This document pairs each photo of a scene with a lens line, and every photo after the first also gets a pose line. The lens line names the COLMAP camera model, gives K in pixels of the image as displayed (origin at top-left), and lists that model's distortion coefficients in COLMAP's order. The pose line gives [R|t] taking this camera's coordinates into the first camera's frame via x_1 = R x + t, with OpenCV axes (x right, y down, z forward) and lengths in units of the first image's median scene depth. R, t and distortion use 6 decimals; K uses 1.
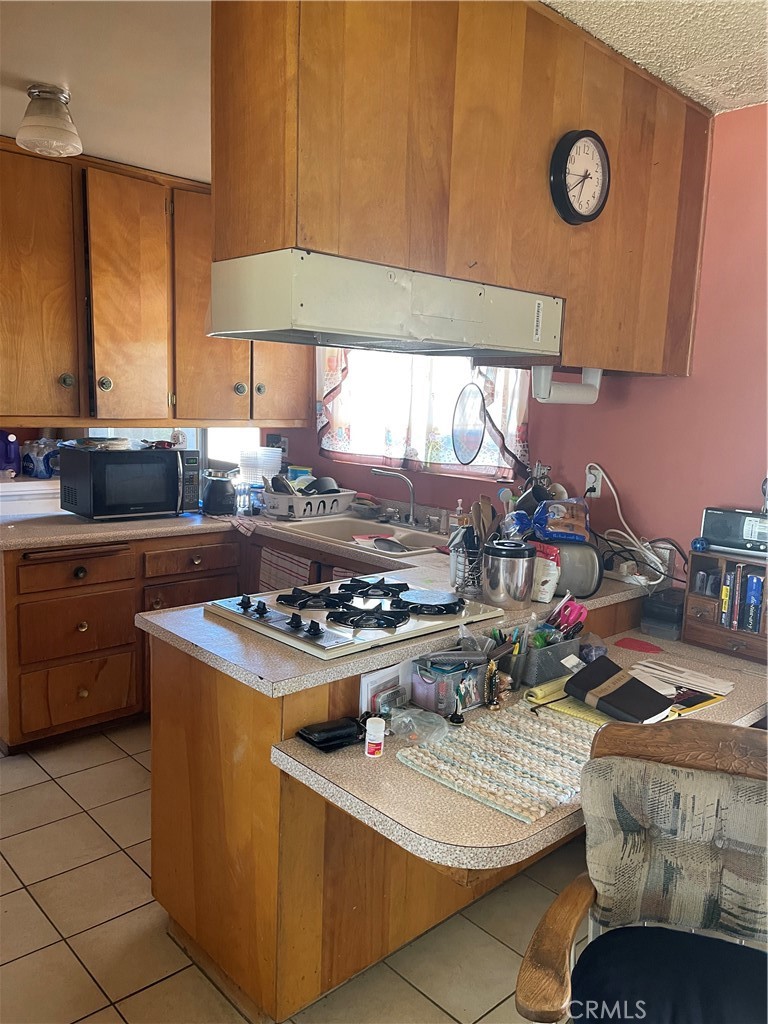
lens RADIAL K [[772.1, 0, 384.5], [0, 772.1, 511.1], [0, 0, 1]] dist [0.047193, -0.022307]
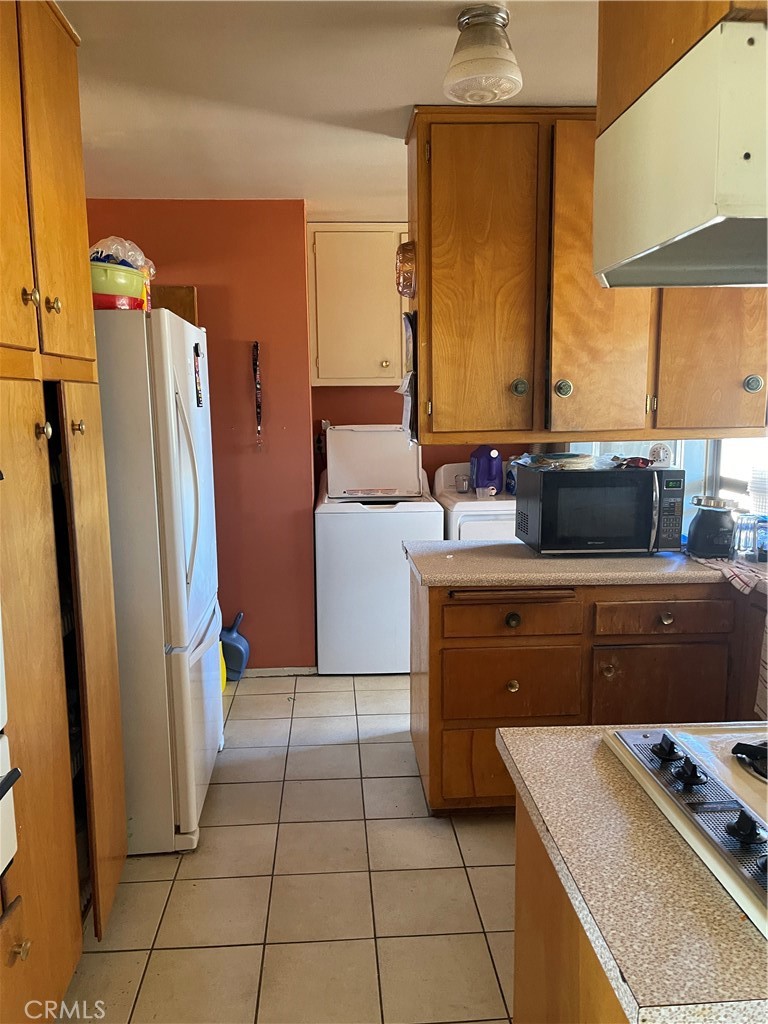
lens RADIAL K [[772.1, 0, 379.7], [0, 772.1, 517.0], [0, 0, 1]] dist [0.047193, -0.022307]
pose [[0.776920, 0.048281, -0.627745, 0.005795], [-0.051183, 0.998599, 0.013458, -0.030090], [0.627515, 0.021674, 0.778303, 0.248544]]
